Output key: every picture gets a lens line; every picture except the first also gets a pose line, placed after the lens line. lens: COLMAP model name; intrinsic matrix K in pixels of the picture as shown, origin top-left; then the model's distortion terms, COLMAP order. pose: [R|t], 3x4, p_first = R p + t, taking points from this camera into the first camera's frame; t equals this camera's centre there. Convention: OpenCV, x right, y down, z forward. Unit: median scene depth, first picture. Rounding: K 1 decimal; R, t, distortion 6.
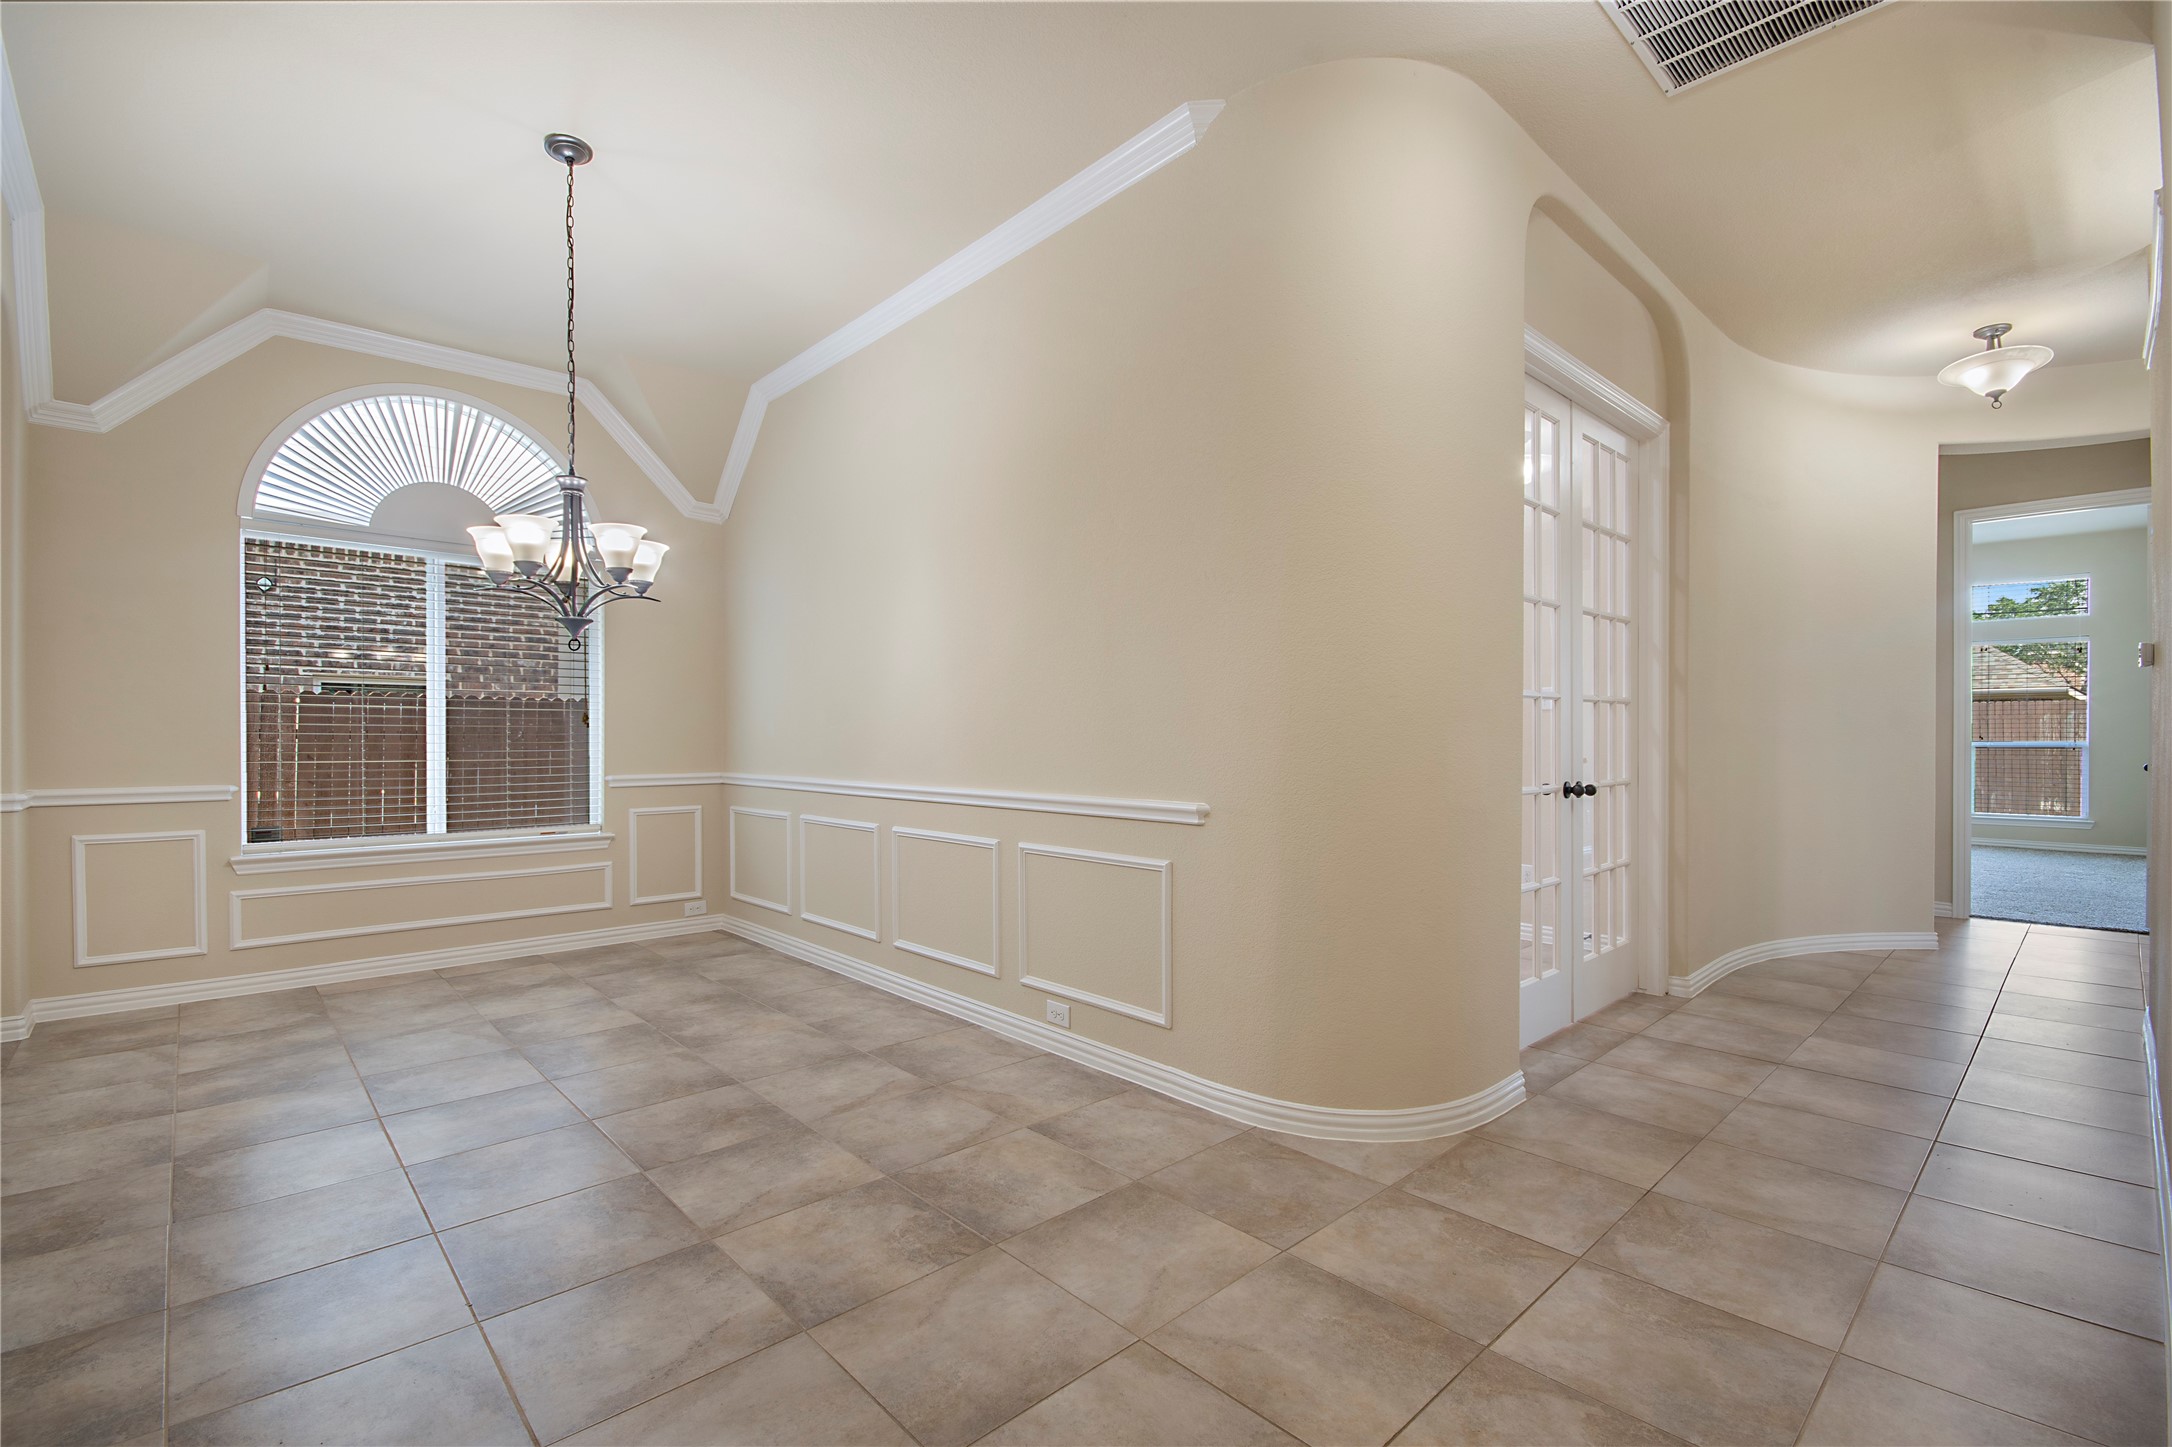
lens RADIAL K [[979.7, 0, 1095.6], [0, 979.7, 738.6], [0, 0, 1]] dist [0.006041, -0.006441]
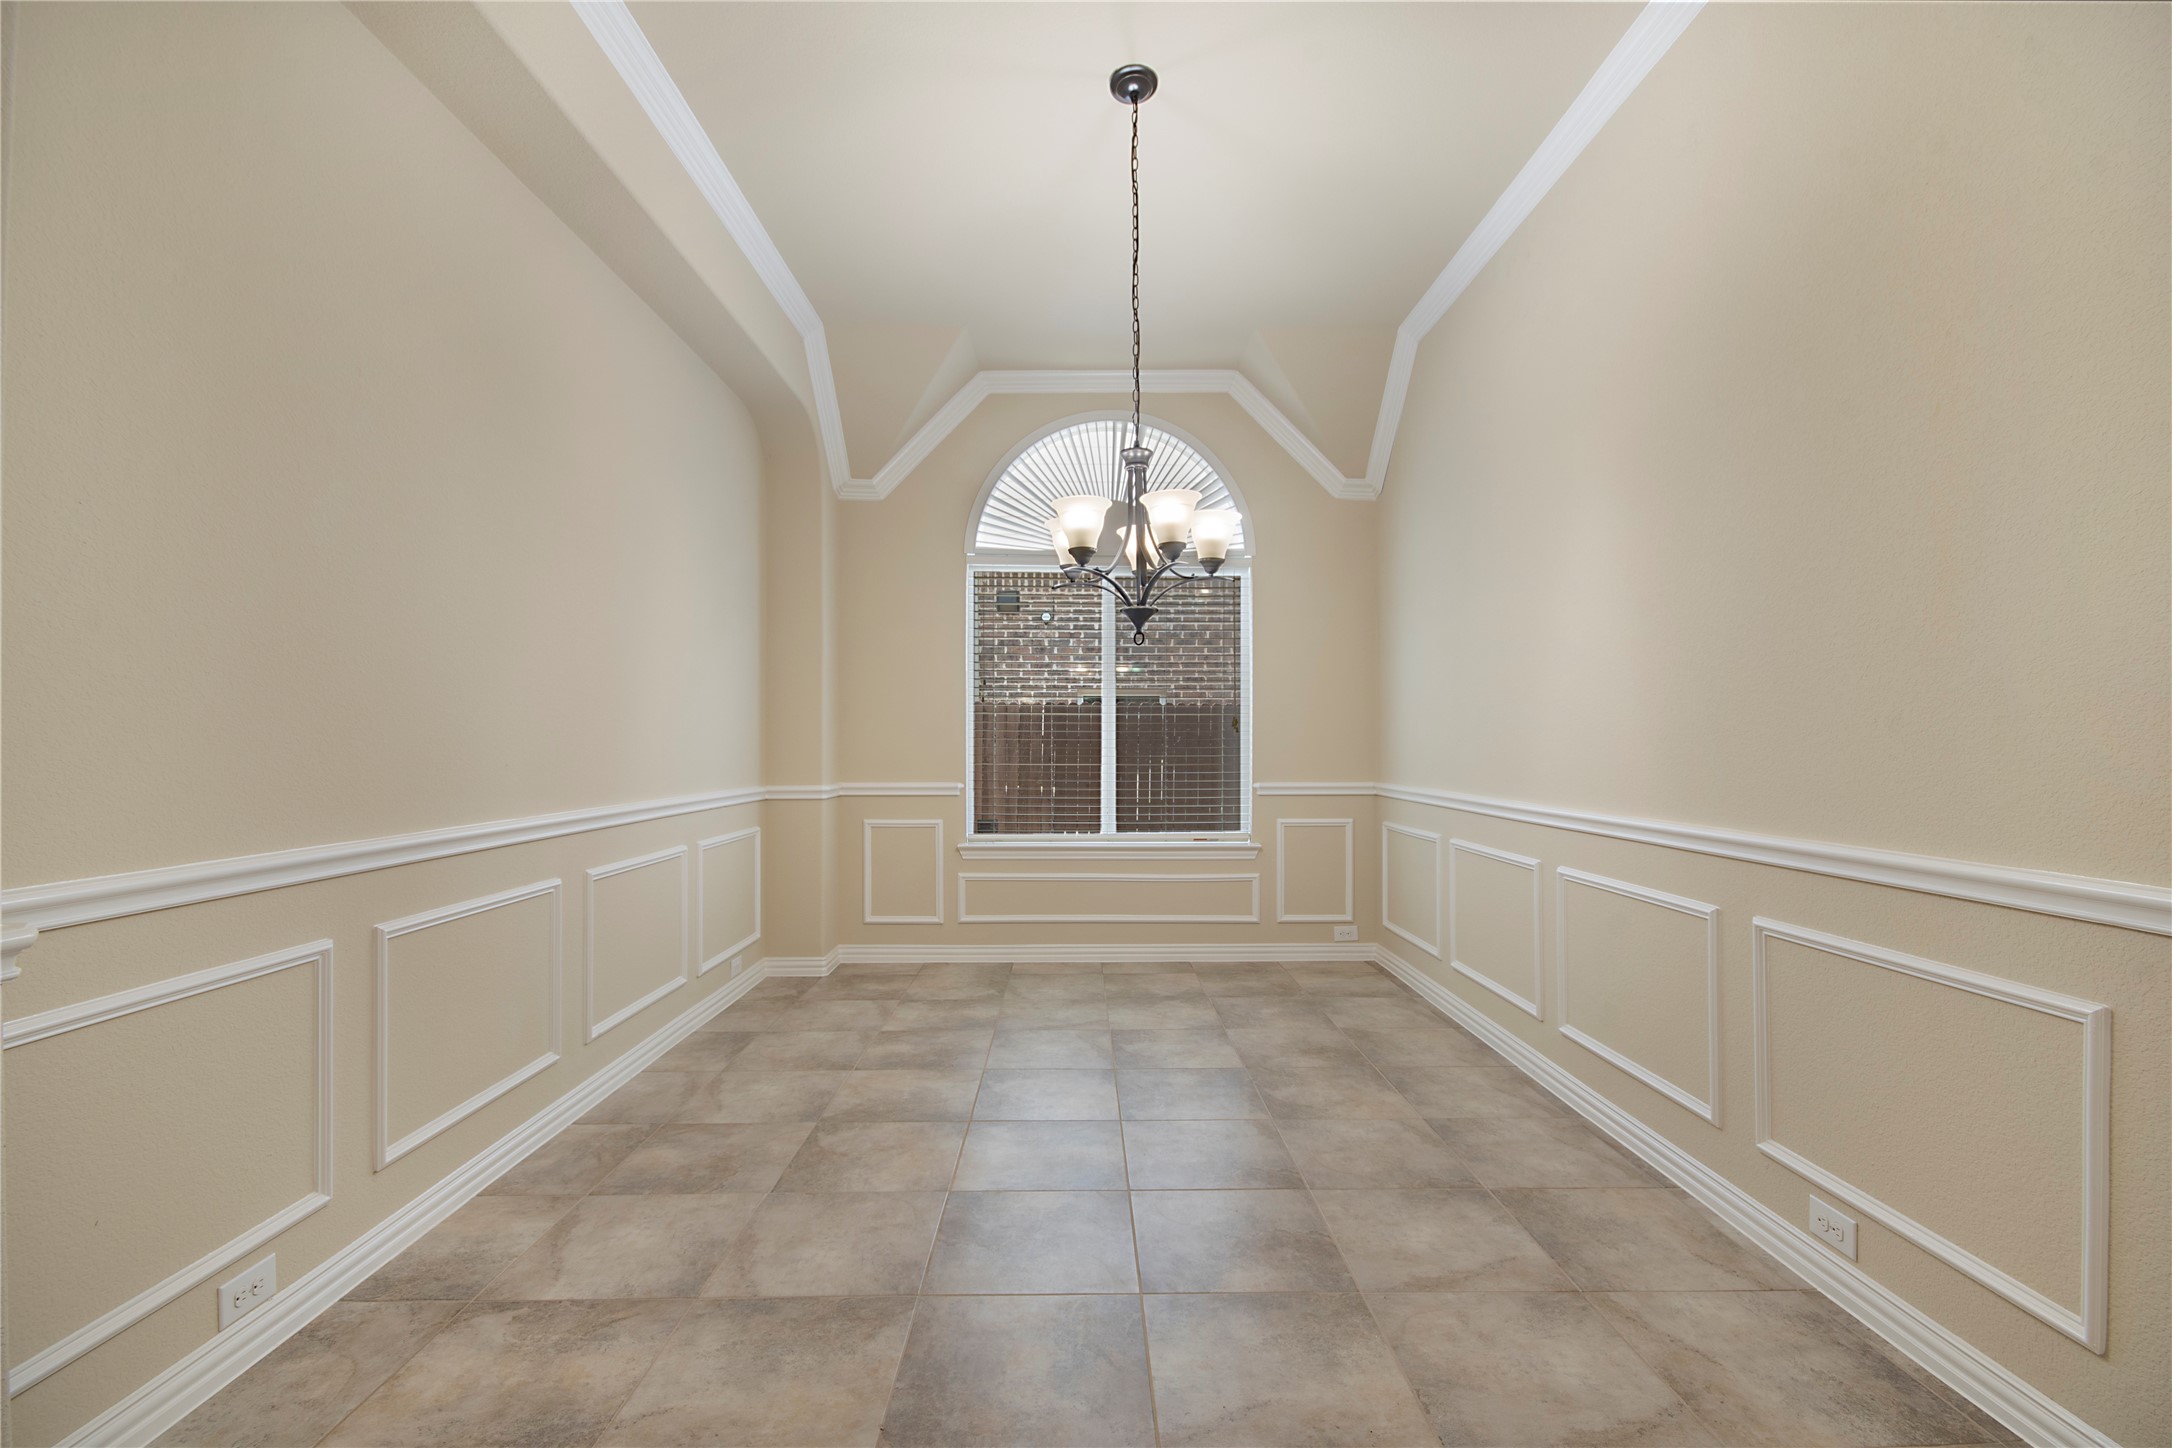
lens RADIAL K [[979.7, 0, 1075.8], [0, 979.7, 738.4], [0, 0, 1]] dist [0.006041, -0.006441]
pose [[0.737759, -0.001924, -0.675061, 0.019714], [-0.001546, 0.999989, -0.004540, -0.000544], [0.675062, 0.004393, 0.737748, 0.238774]]
